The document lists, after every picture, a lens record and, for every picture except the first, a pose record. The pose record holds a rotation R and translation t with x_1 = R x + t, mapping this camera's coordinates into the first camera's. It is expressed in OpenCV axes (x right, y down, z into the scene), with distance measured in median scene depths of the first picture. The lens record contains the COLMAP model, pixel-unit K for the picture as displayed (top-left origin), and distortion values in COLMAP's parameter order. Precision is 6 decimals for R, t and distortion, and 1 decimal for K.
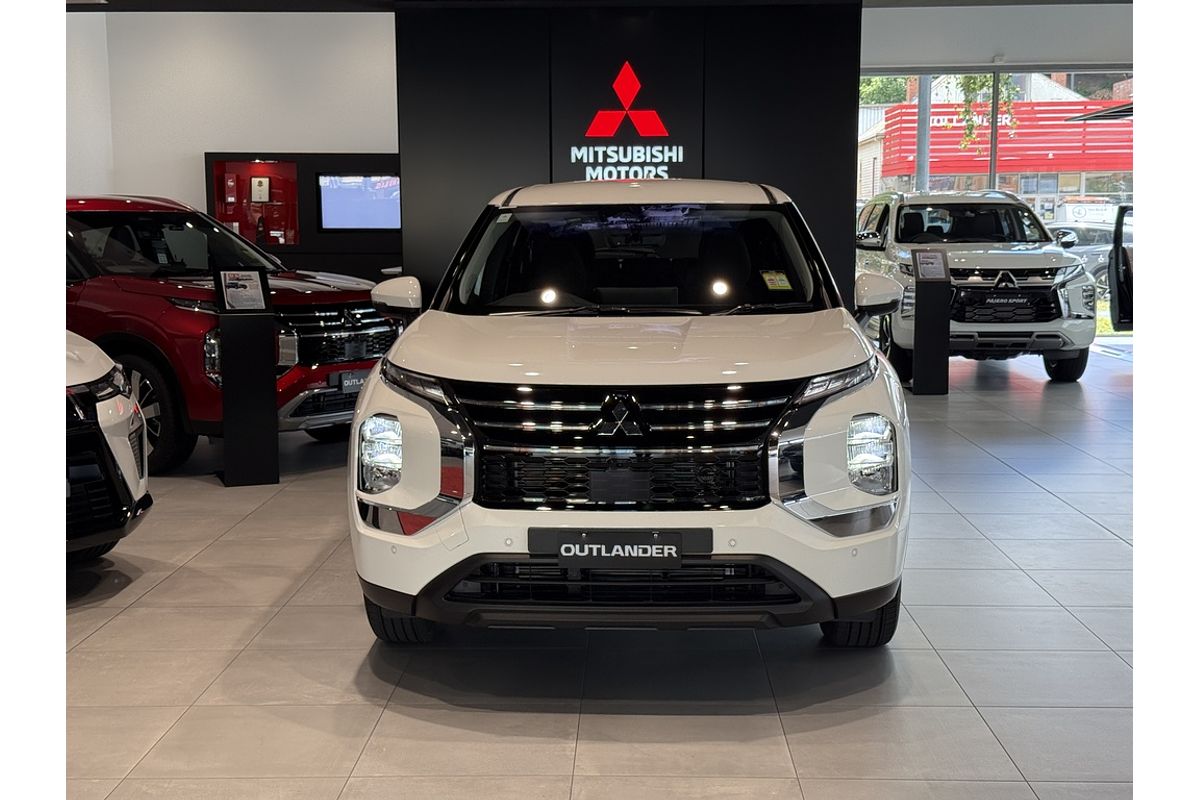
lens RADIAL K [[1484.2, 0, 606.1], [0, 1484.2, 401.7], [0, 0, 1]] dist [0.169835, -0.336250]
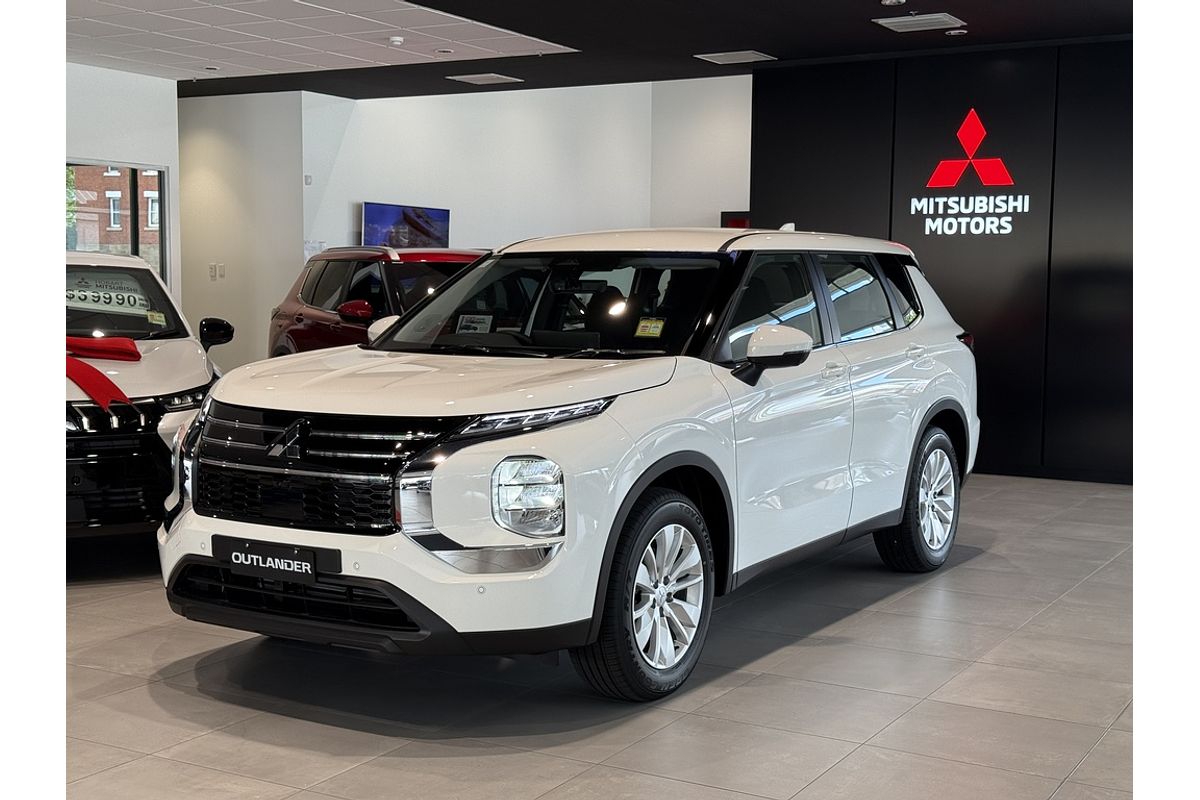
lens RADIAL K [[1484.2, 0, 606.1], [0, 1484.2, 401.7], [0, 0, 1]] dist [0.169835, -0.336250]
pose [[0.876754, 0.051941, -0.478126, 0.690036], [-0.070637, 0.997277, -0.021190, -0.010309], [0.475723, 0.052352, 0.878036, 0.140667]]
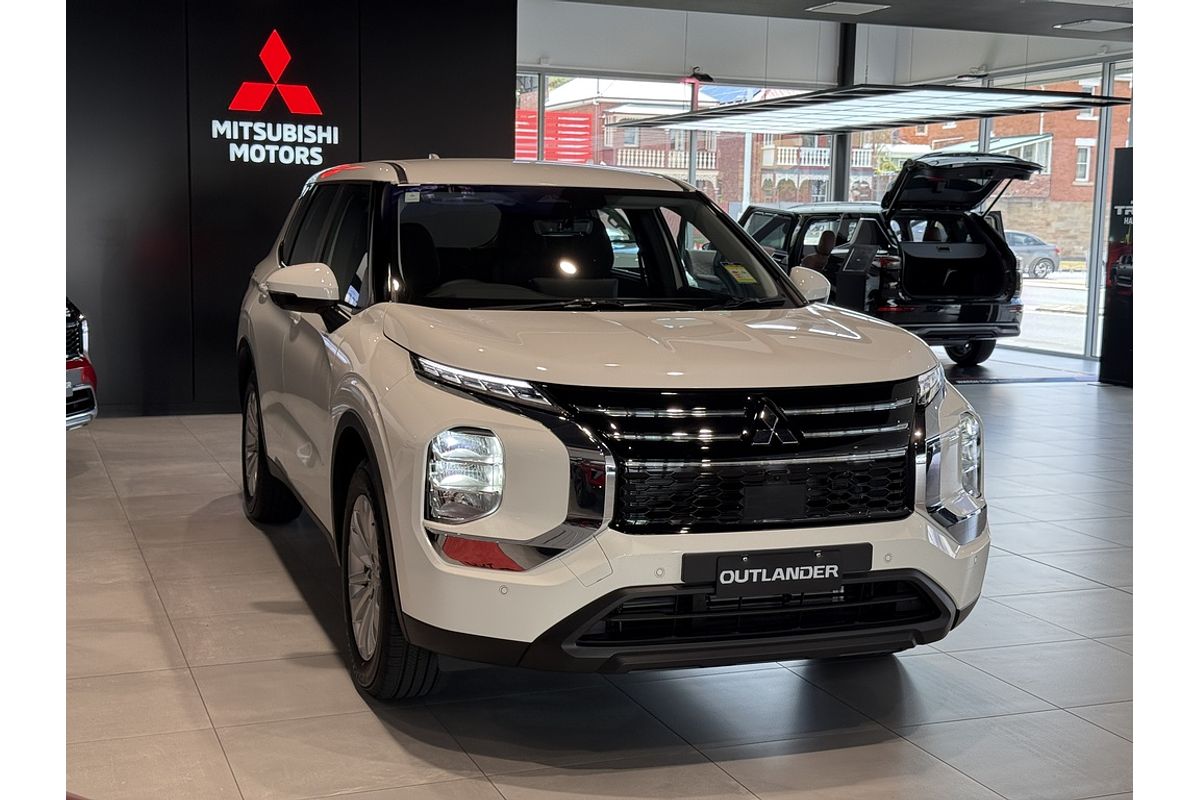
lens RADIAL K [[1484.2, 0, 606.1], [0, 1484.2, 401.7], [0, 0, 1]] dist [0.169835, -0.336250]
pose [[0.920465, -0.020728, 0.390275, -0.403387], [0.019923, 0.999783, 0.006110, -0.009586], [-0.390317, 0.002151, 0.920678, 0.206273]]
